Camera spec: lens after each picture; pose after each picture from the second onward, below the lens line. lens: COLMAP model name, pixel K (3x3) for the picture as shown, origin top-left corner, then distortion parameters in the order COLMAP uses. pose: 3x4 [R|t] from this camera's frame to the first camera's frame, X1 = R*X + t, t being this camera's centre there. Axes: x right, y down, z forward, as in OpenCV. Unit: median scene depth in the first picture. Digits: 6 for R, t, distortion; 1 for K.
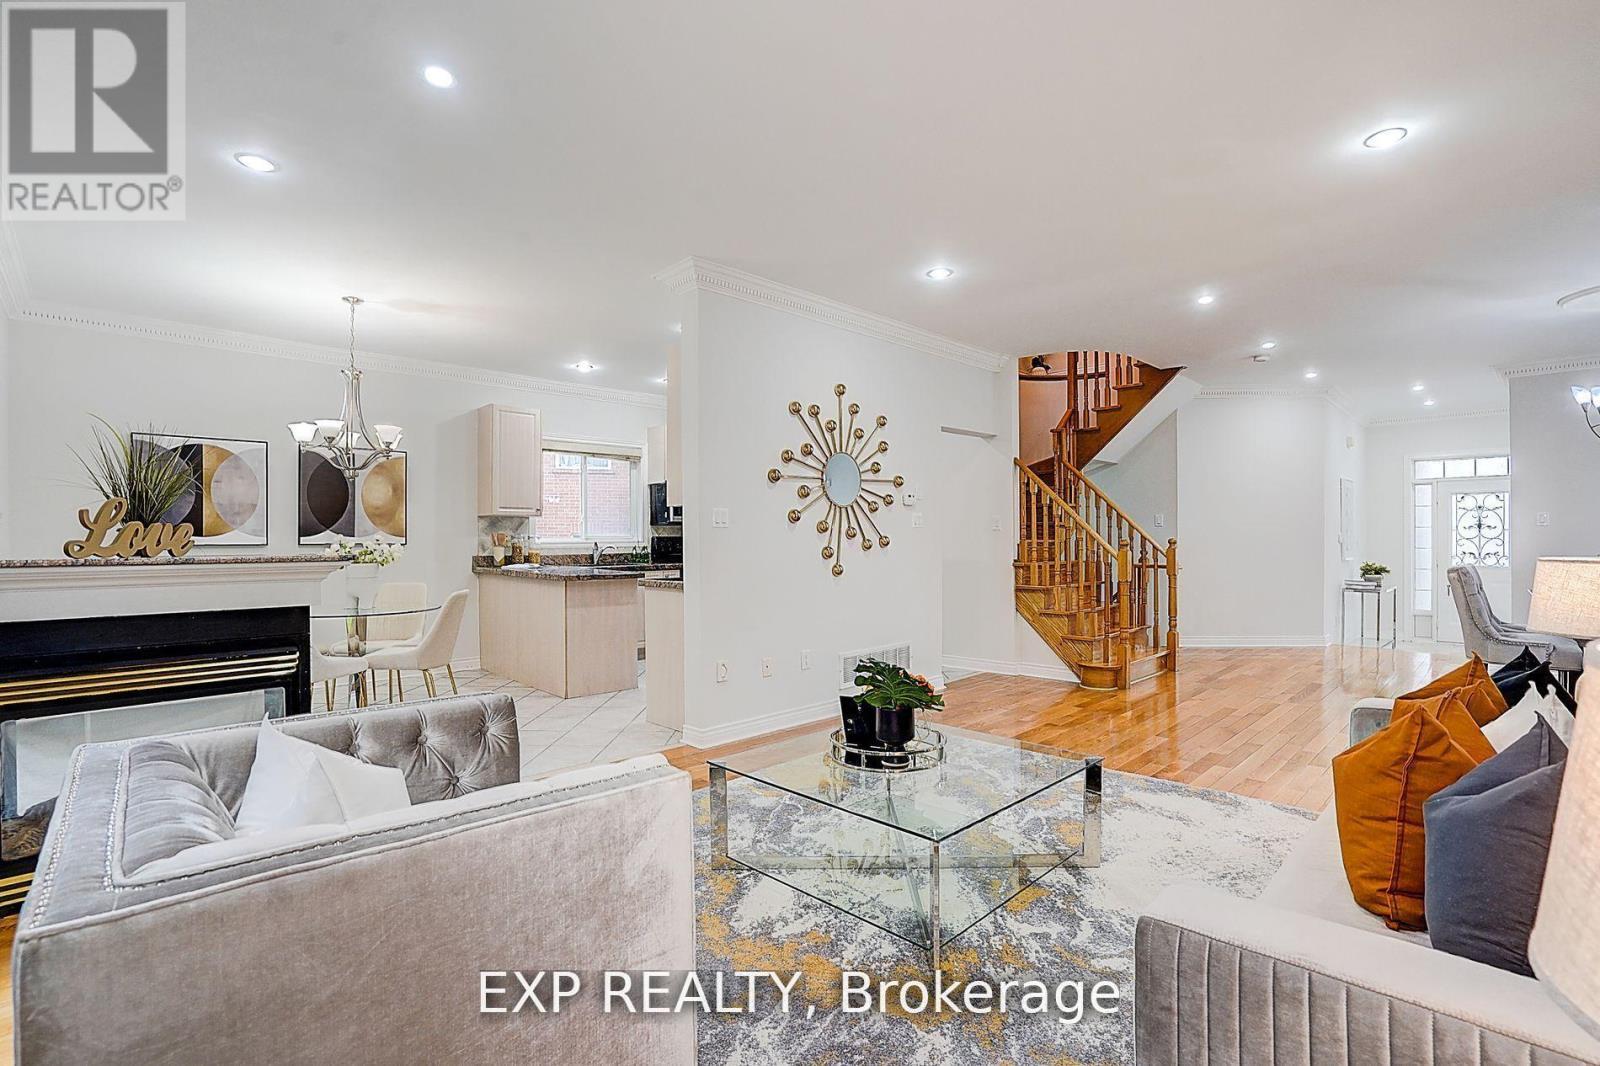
lens RADIAL K [[739.5, 0, 797.1], [0, 739.5, 553.0], [0, 0, 1]] dist [-0.057194, 0.030942]
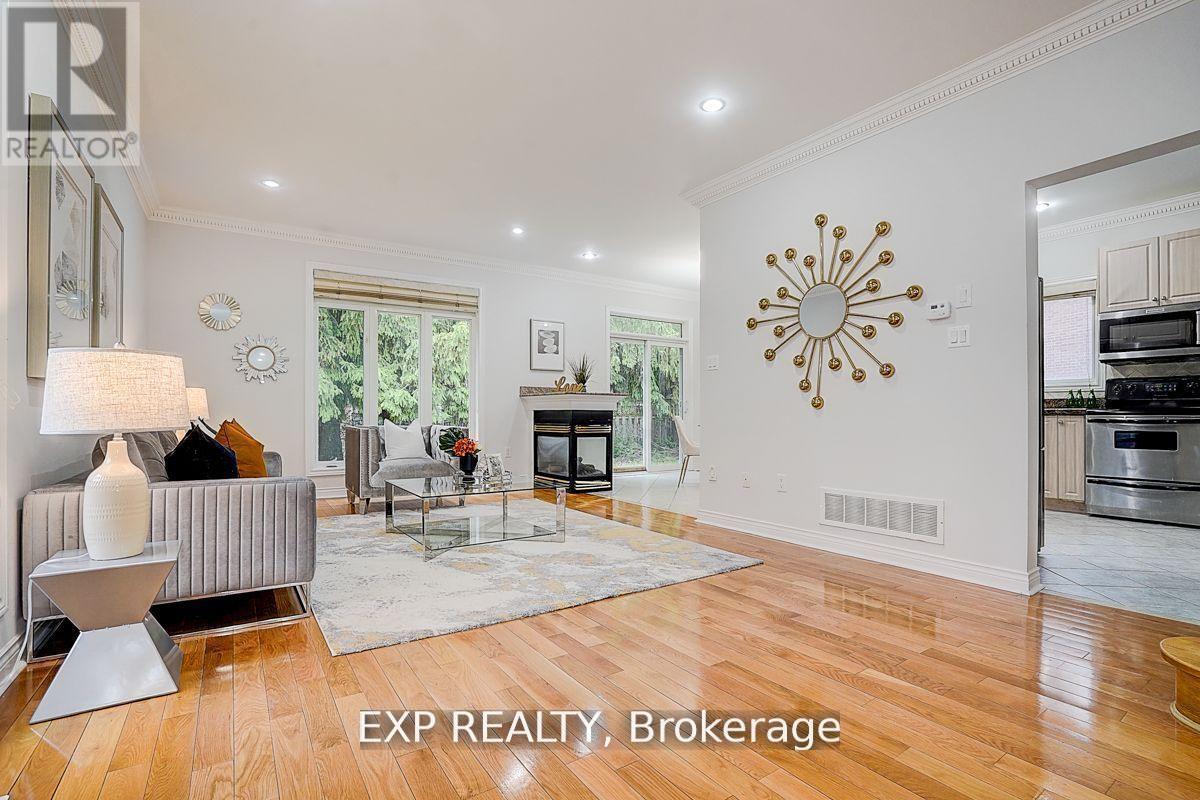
lens RADIAL K [[577.6, 0, 616.0], [0, 577.6, 407.0], [0, 0, 1]] dist [-0.048923, 0.000485]
pose [[-0.166287, -0.001168, -0.986077, 0.793335], [-0.017295, 0.999849, 0.001733, 0.029551], [0.985926, 0.017343, -0.166282, 0.795776]]
